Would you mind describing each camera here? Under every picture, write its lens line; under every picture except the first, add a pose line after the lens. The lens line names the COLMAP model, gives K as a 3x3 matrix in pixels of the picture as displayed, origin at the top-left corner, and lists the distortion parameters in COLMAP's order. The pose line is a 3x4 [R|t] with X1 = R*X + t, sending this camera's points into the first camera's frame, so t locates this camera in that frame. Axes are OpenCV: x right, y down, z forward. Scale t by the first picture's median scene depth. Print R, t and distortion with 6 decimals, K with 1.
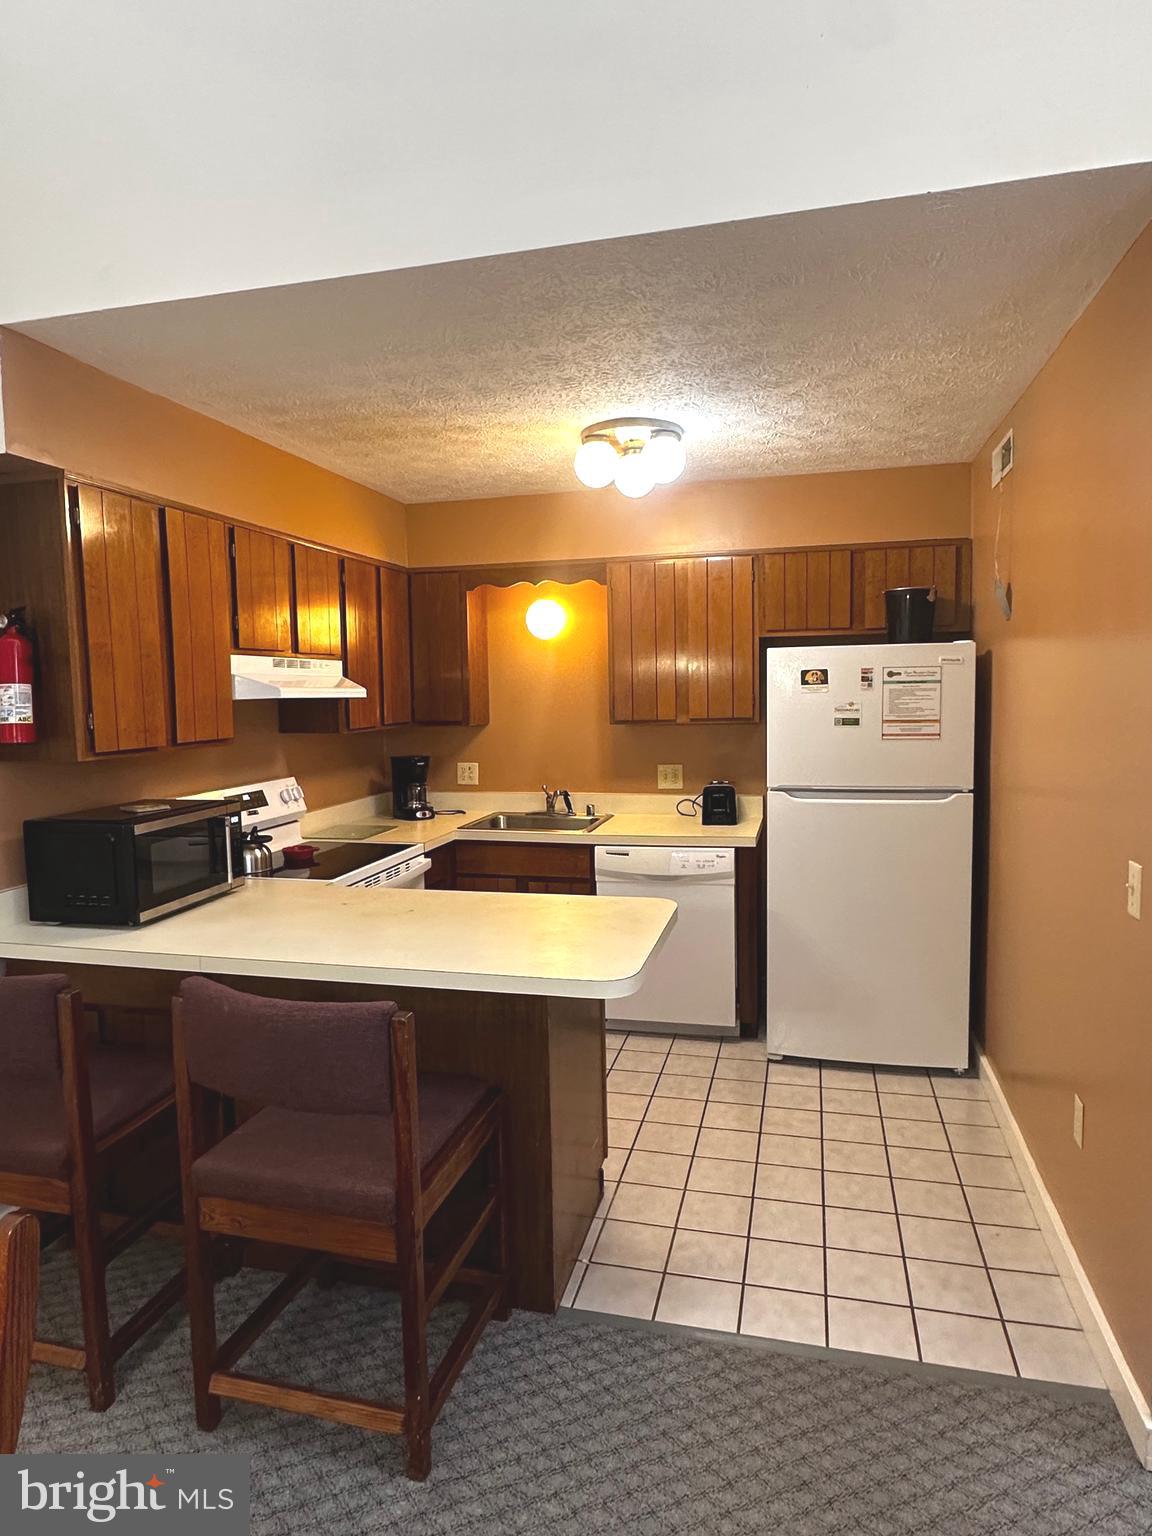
lens RADIAL K [[917.9, 0, 574.7], [0, 917.9, 769.5], [0, 0, 1]] dist [-0.001902, -0.001655]
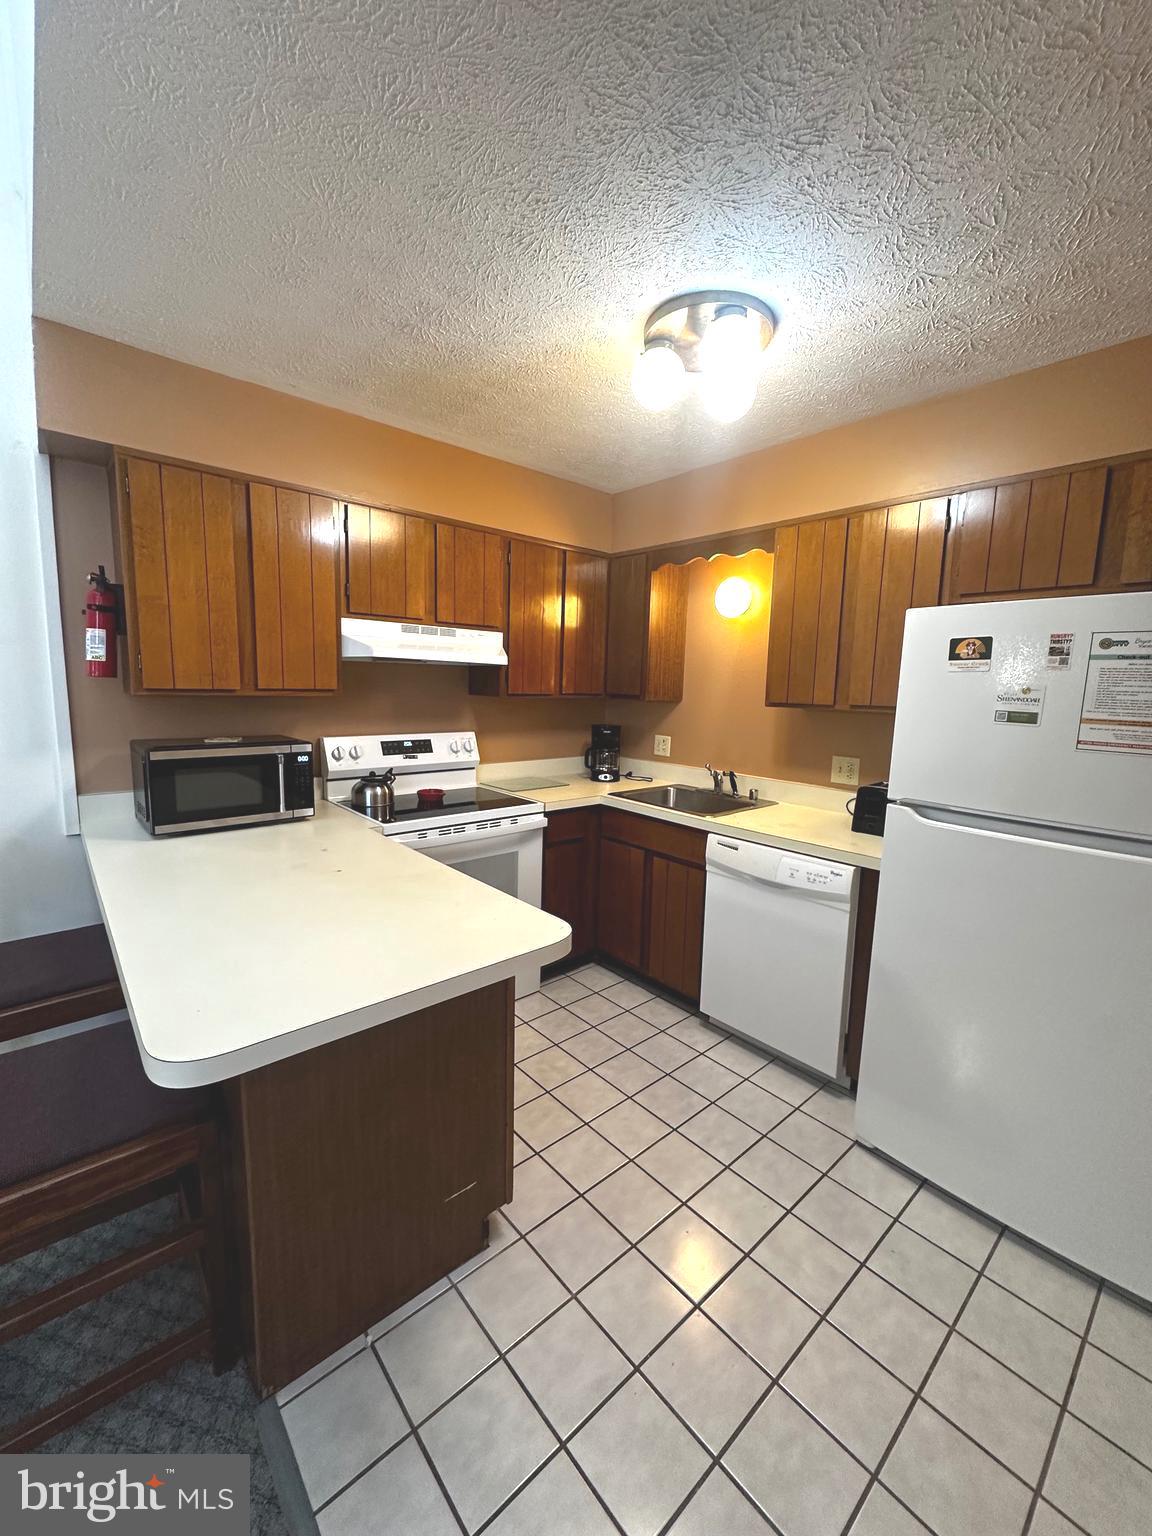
lens RADIAL K [[616.3, 0, 574.4], [0, 616.3, 767.1], [0, 0, 1]] dist [-0.004584, 0.001297]
pose [[0.824977, 0.117623, -0.552791, 0.258357], [-0.092567, 0.993016, 0.073150, -0.017752], [0.557534, -0.009177, 0.830103, 0.416694]]
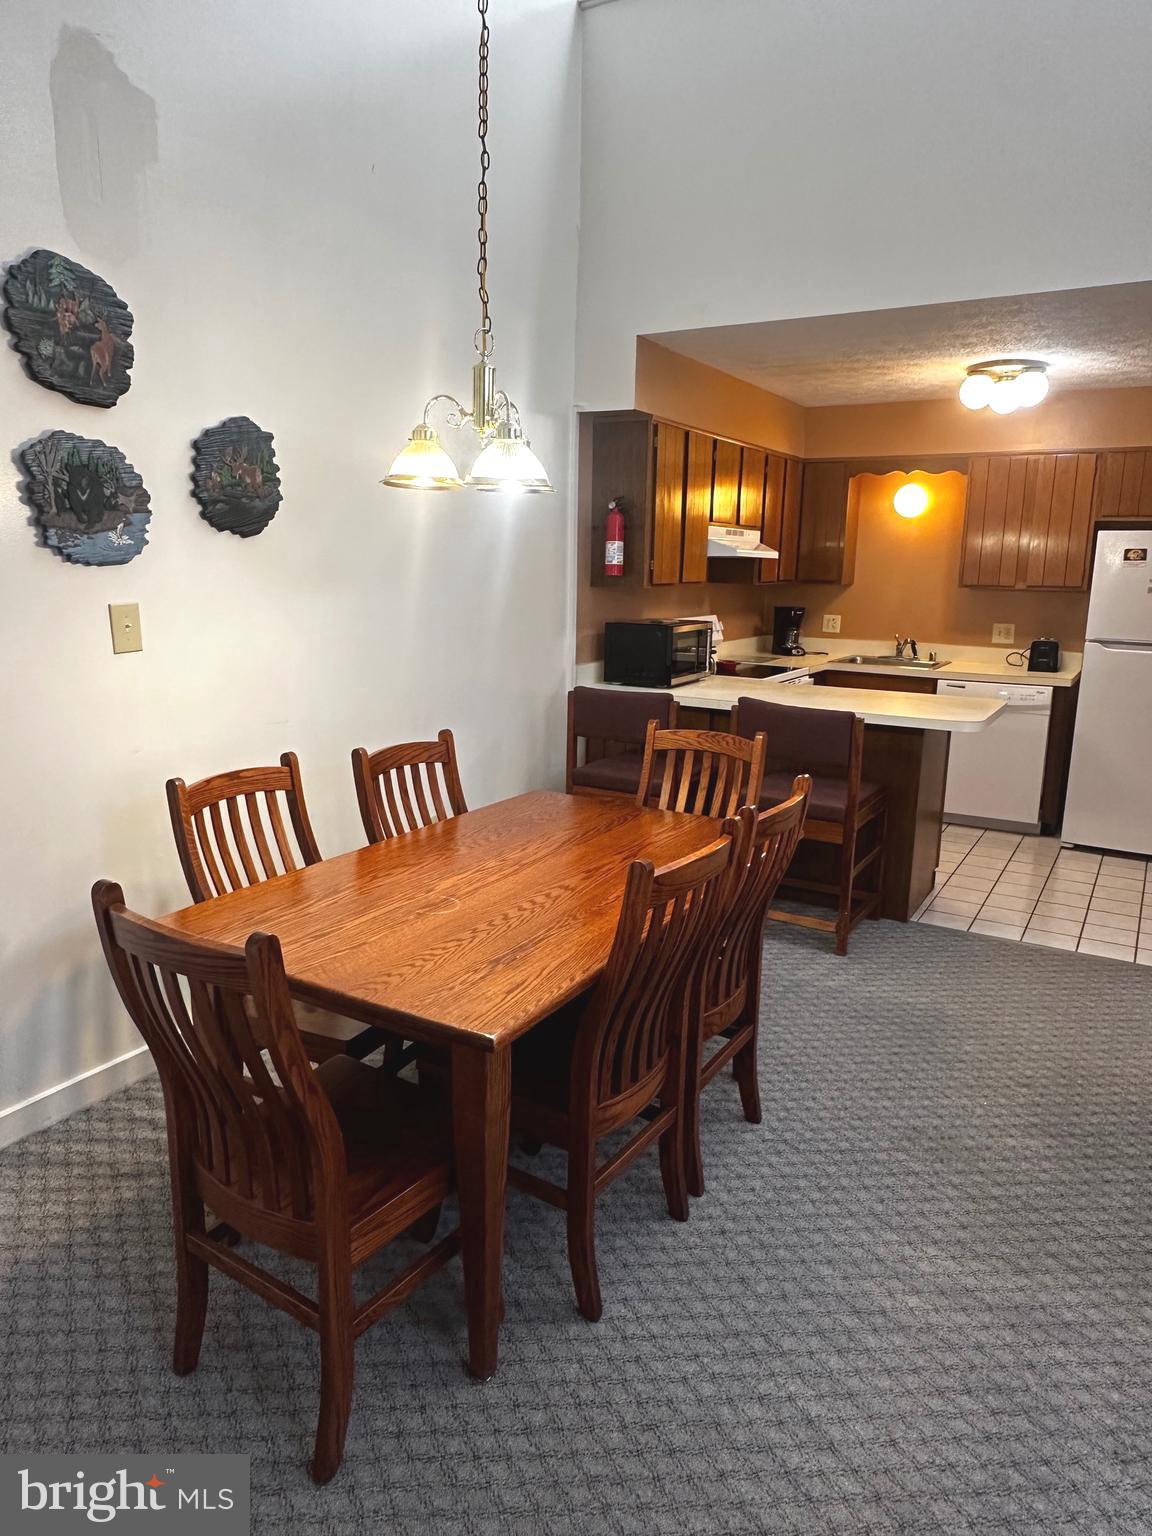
lens RADIAL K [[997.8, 0, 578.0], [0, 997.8, 771.9], [0, 0, 1]] dist [-0.005005, -0.000783]
pose [[0.958853, 0.092442, -0.268432, -0.080036], [-0.059139, 0.989799, 0.129616, 0.061526], [0.277675, -0.108408, 0.954539, -0.543394]]
